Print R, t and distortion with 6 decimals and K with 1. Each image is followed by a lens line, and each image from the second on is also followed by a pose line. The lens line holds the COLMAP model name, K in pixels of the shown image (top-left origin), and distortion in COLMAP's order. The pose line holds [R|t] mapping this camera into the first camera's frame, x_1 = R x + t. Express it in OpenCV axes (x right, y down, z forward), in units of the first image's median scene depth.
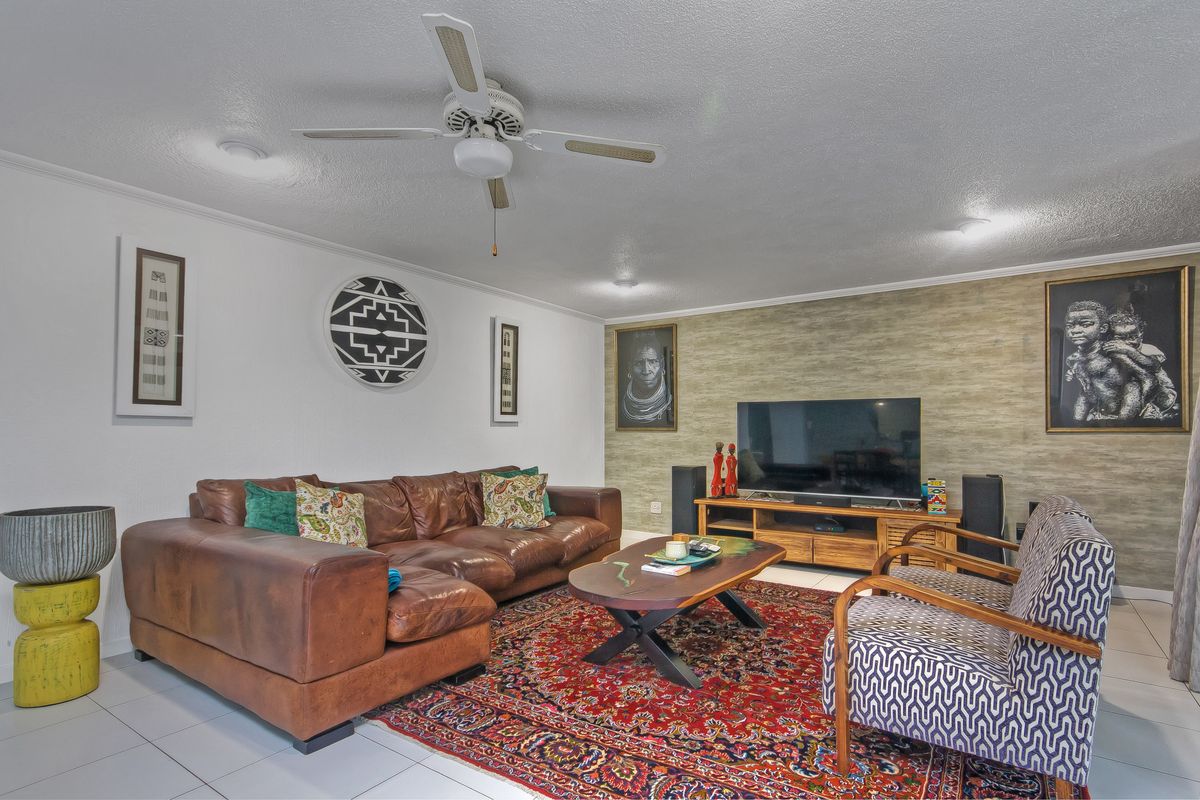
lens RADIAL K [[617.4, 0, 598.6], [0, 617.4, 422.1], [0, 0, 1]] dist [0.000955, 0.001514]
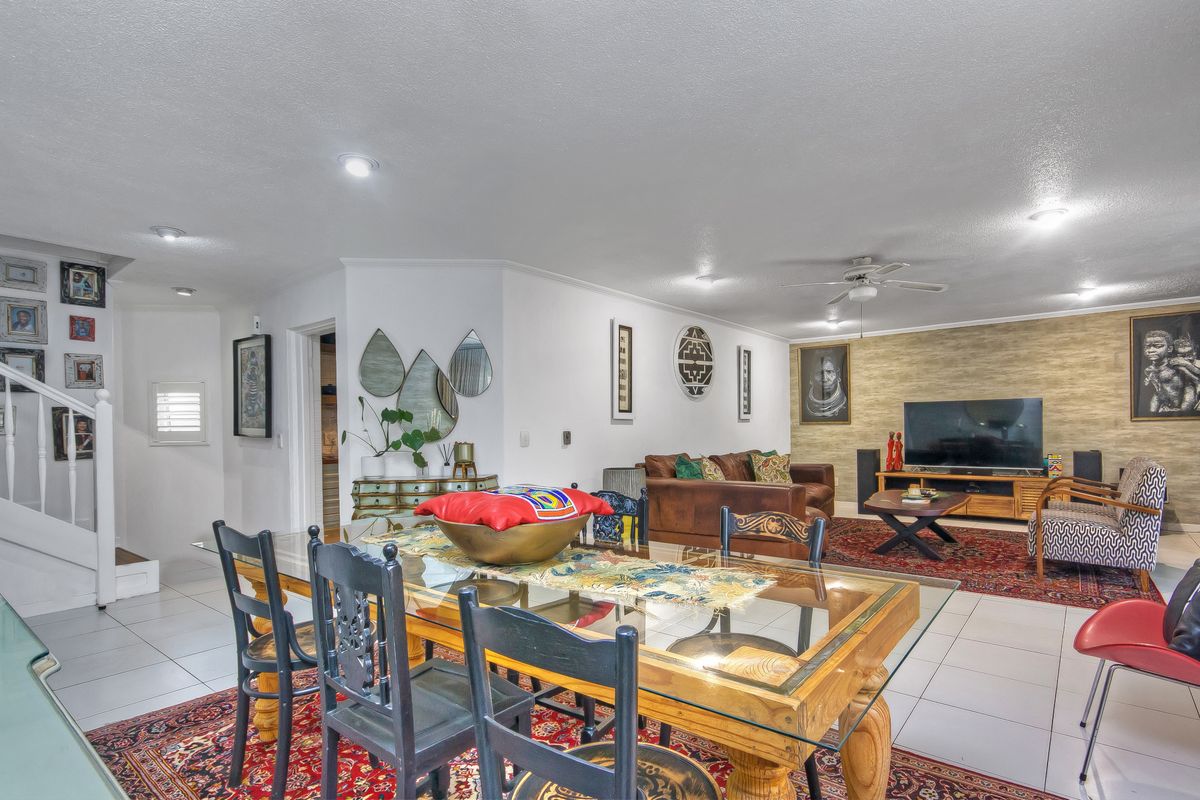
lens RADIAL K [[599.4, 0, 679.7], [0, 599.4, 428.9], [0, 0, 1]] dist [-0.001162, -0.000812]
pose [[0.999823, -0.014910, -0.011478, -0.310964], [0.015119, 0.999717, 0.018347, -0.006015], [0.011202, -0.018517, 0.999766, -0.407915]]
